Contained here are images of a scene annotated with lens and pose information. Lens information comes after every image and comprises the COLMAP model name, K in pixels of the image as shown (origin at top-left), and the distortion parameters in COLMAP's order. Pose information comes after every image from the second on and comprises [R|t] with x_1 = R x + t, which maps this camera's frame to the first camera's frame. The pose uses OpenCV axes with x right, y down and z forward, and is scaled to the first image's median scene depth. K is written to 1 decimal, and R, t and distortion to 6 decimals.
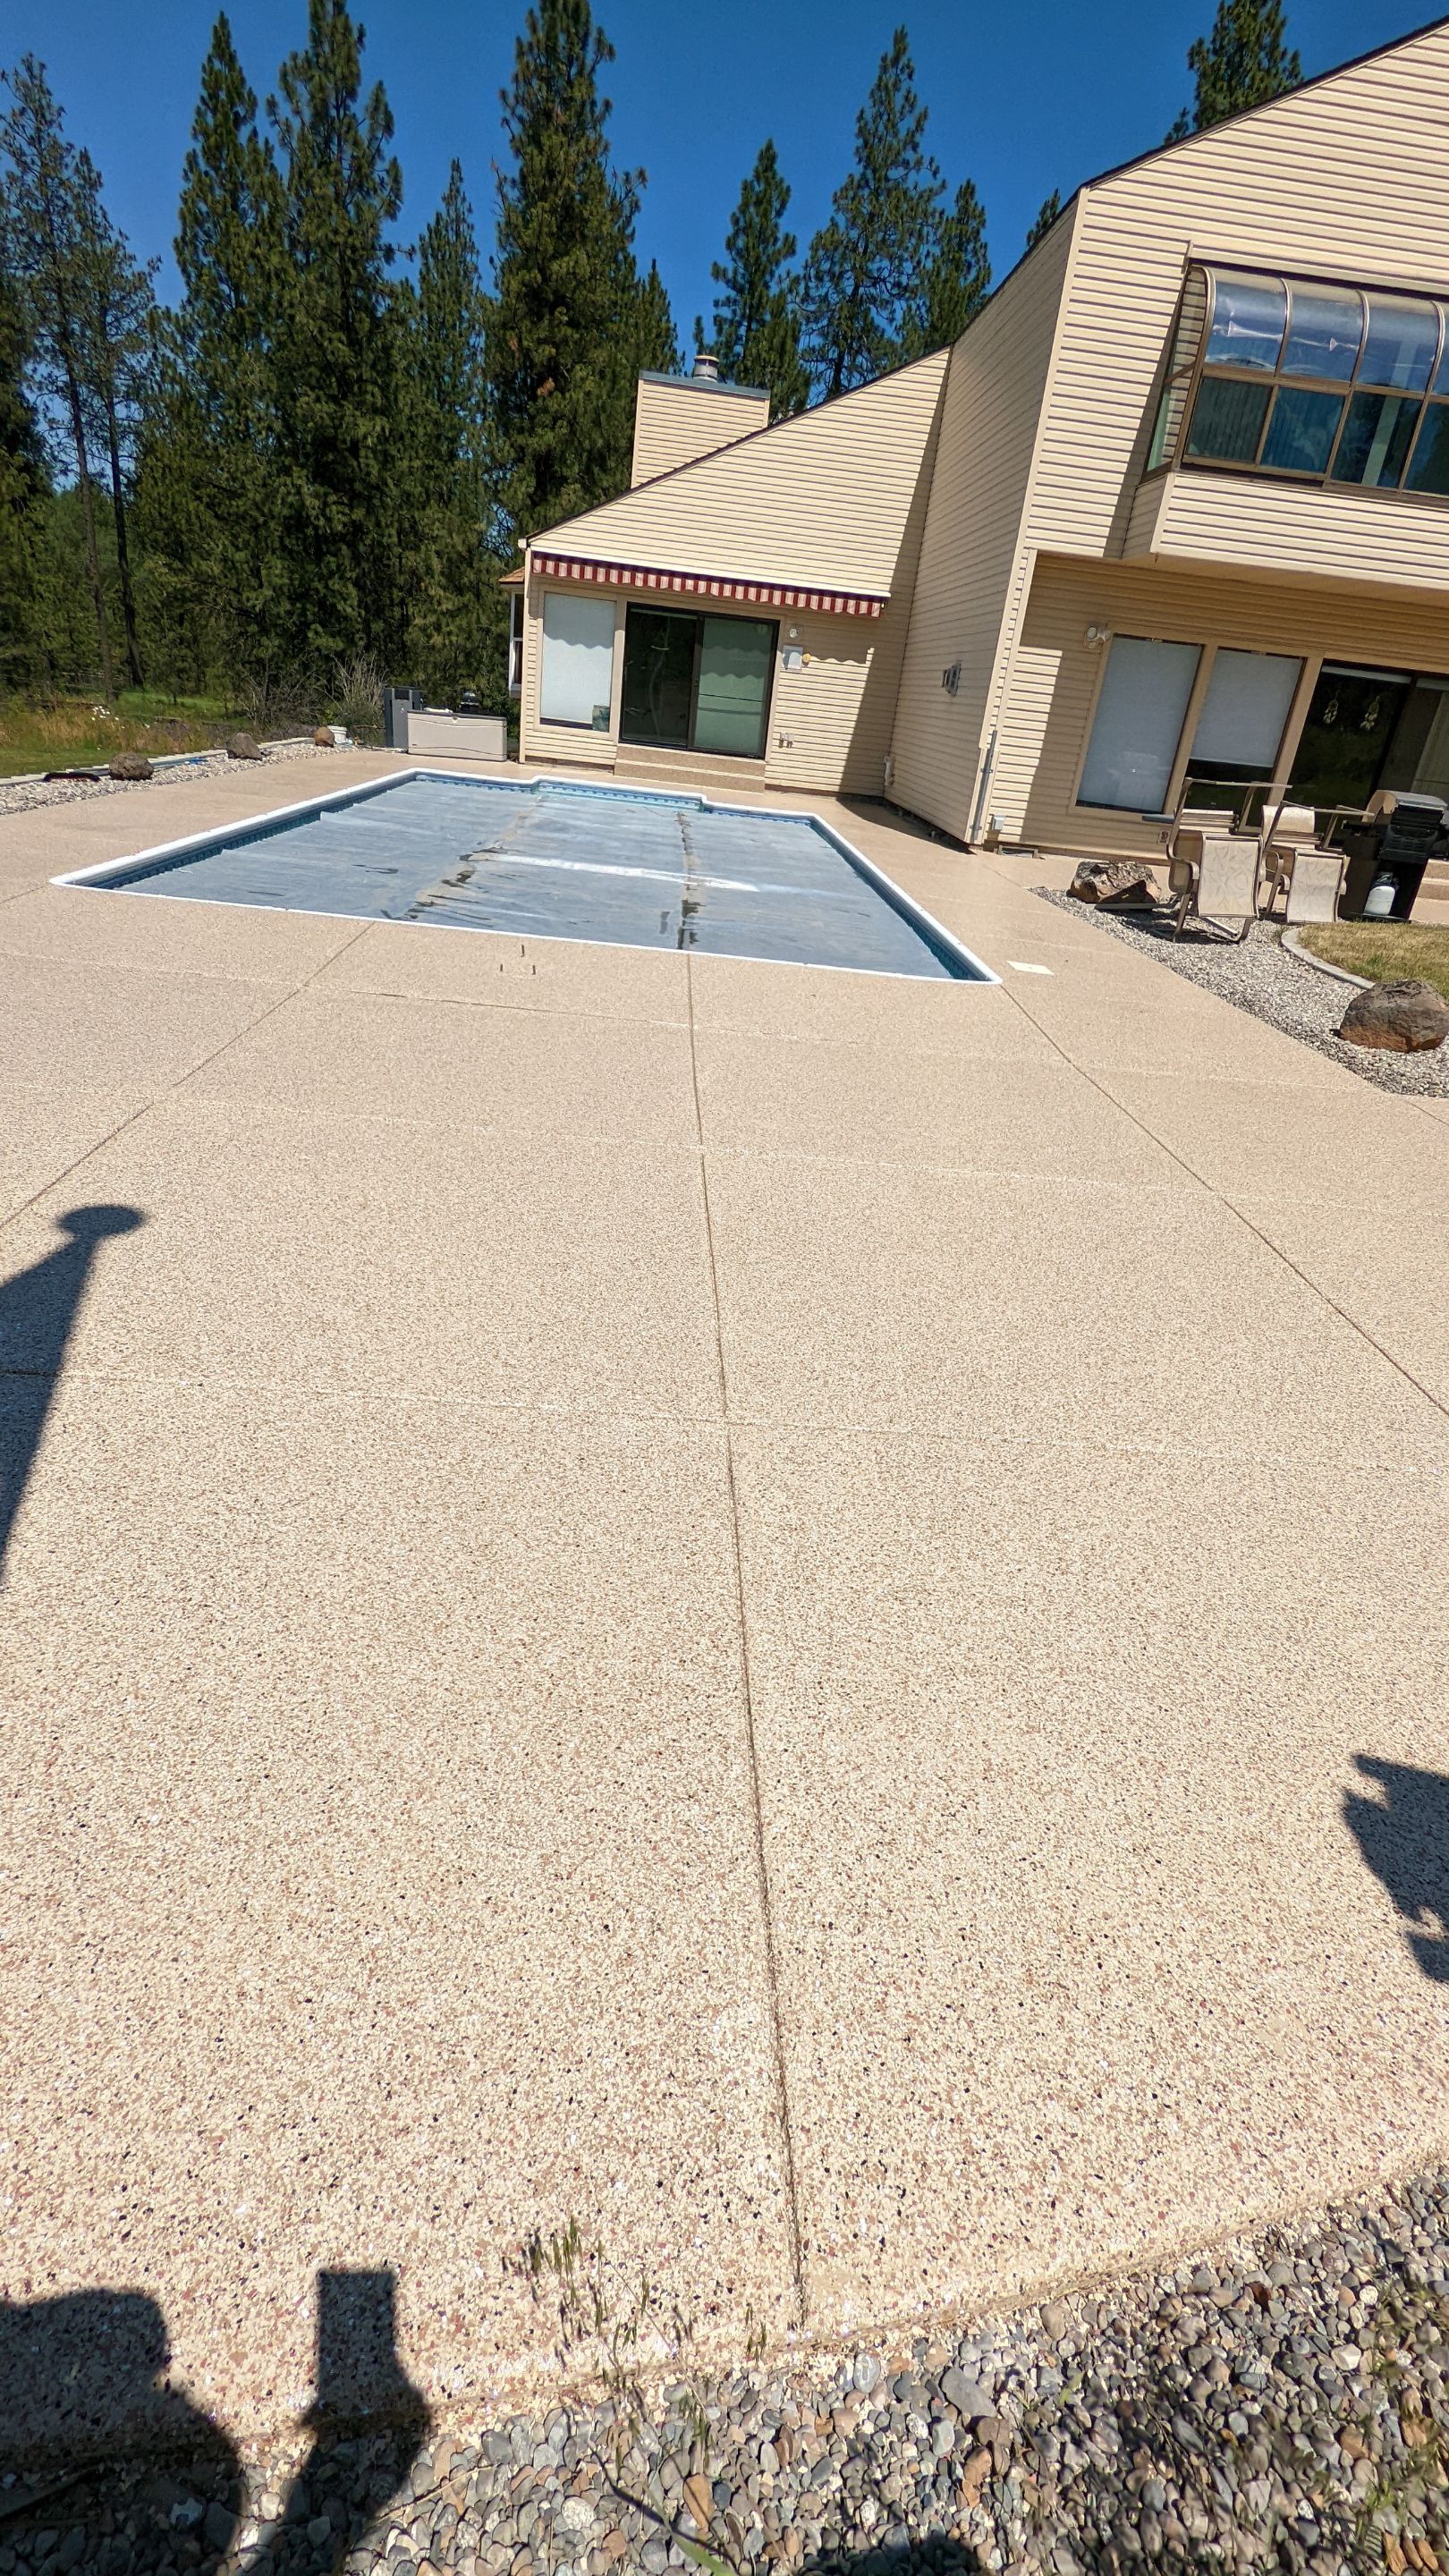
lens RADIAL K [[1225.0, 0, 727.1], [0, 1225.0, 1311.8], [0, 0, 1]] dist [0.001734, 0.002727]
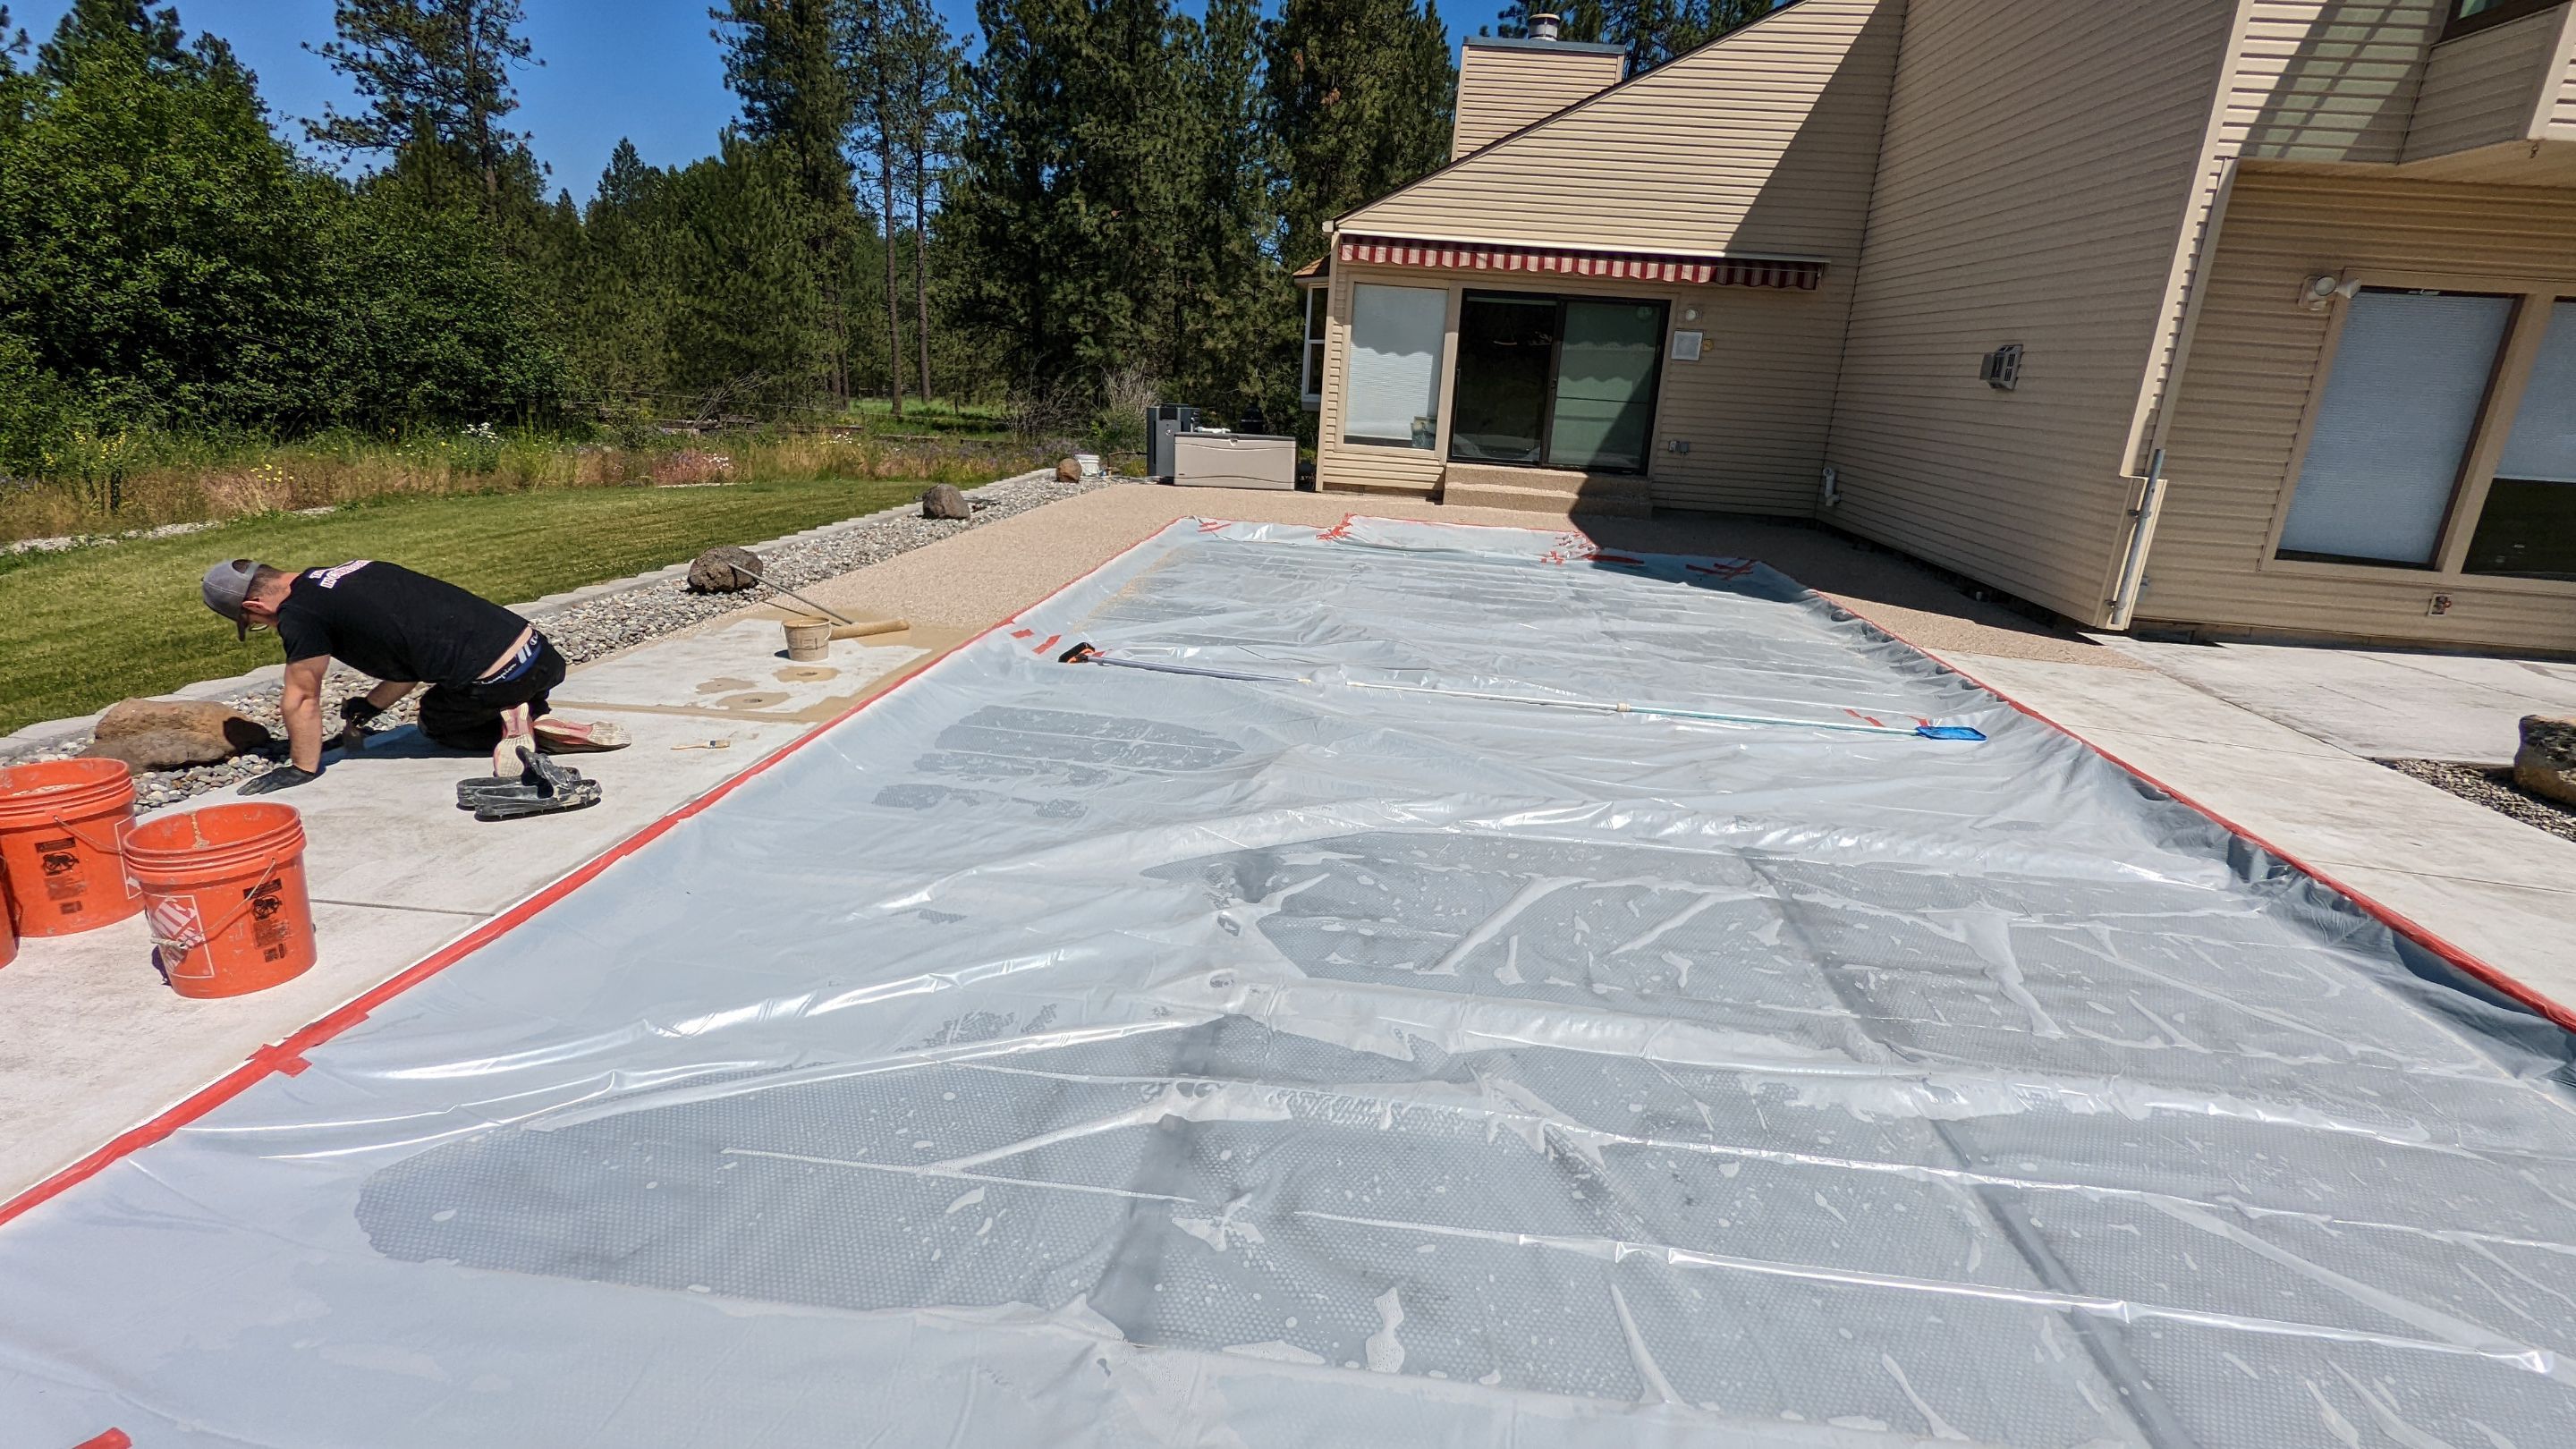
lens RADIAL K [[1229.9, 0, 1304.2], [0, 1229.9, 739.2], [0, 0, 1]] dist [-0.000376, 0.000069]
pose [[0.990434, -0.004846, -0.137901, -0.073577], [-0.020289, 0.983406, -0.180283, -0.163437], [0.136487, 0.181356, 0.973900, 0.291490]]
